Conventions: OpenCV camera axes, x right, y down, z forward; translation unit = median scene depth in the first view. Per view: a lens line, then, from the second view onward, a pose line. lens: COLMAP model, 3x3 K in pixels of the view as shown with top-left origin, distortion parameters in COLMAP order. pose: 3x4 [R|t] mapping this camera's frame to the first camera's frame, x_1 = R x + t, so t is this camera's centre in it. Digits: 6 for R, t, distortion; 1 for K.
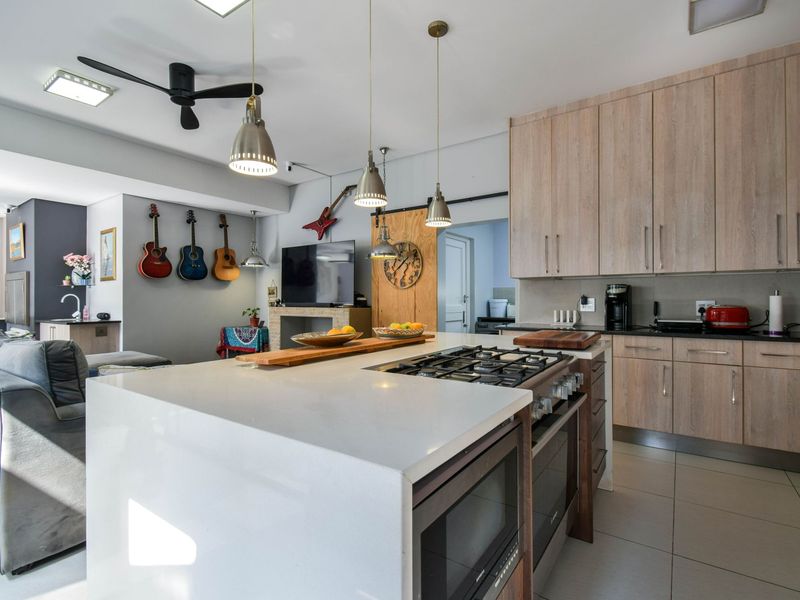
lens RADIAL K [[403.8, 0, 399.6], [0, 403.8, 298.3], [0, 0, 1]] dist [0.001469, -0.000713]
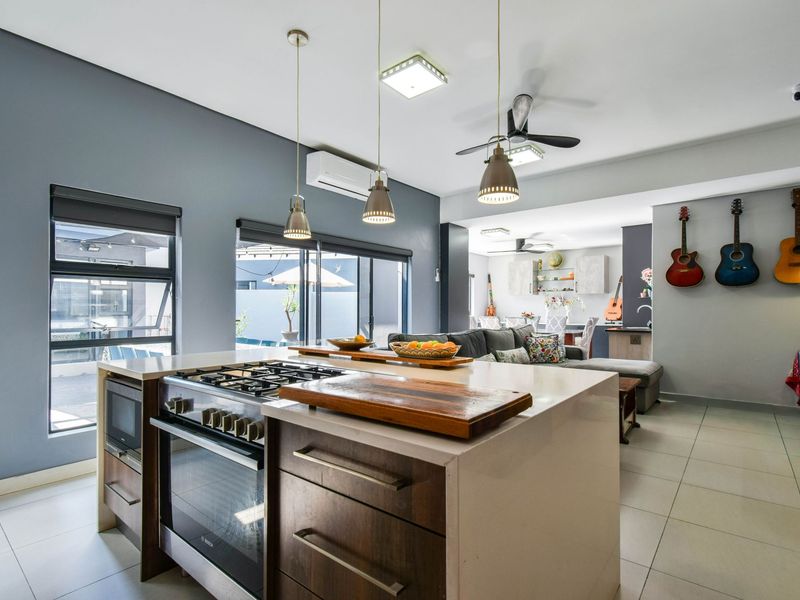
lens RADIAL K [[404.8, 0, 396.8], [0, 404.8, 312.0], [0, 0, 1]] dist [0.001612, 0.000097]
pose [[-0.081233, 0.008183, -0.996662, 0.407841], [0.002988, 0.999964, 0.007967, -0.003025], [0.996691, -0.002331, -0.081254, 0.470668]]
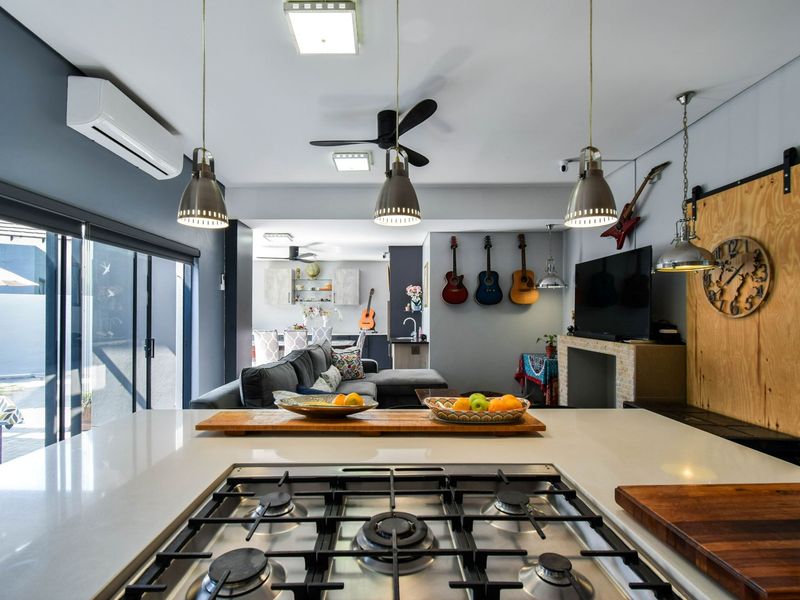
lens RADIAL K [[407.1, 0, 379.6], [0, 407.1, 312.7], [0, 0, 1]] dist [0.002553, -0.000330]
pose [[0.563842, 0.001476, -0.825881, 0.208074], [0.000463, 0.999998, 0.002103, -0.033069], [0.825882, -0.001568, 0.563840, 0.239572]]
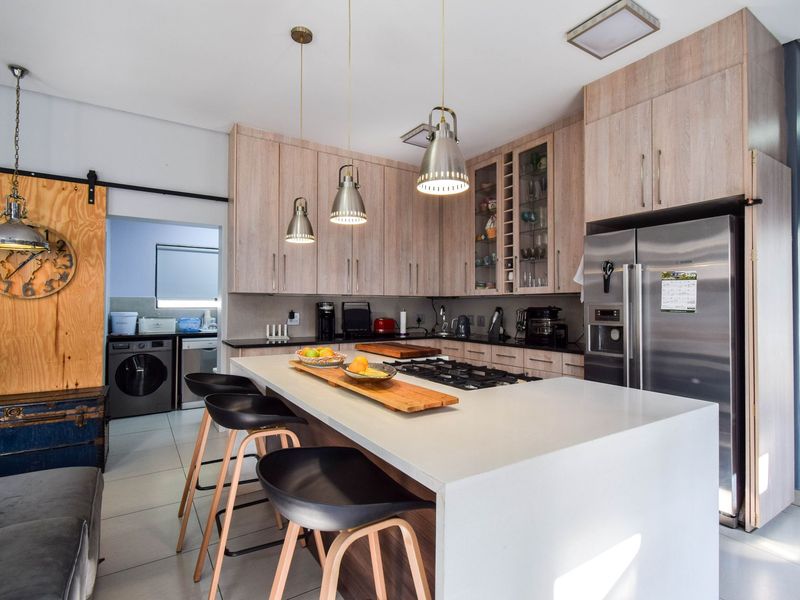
lens RADIAL K [[403.8, 0, 399.6], [0, 403.8, 298.3], [0, 0, 1]] dist [0.001469, -0.000713]
pose [[0.382783, 0.020603, 0.923609, -0.355739], [-0.007882, 0.999788, -0.019036, -0.017309], [-0.923805, 0.000007, 0.382864, 0.226228]]
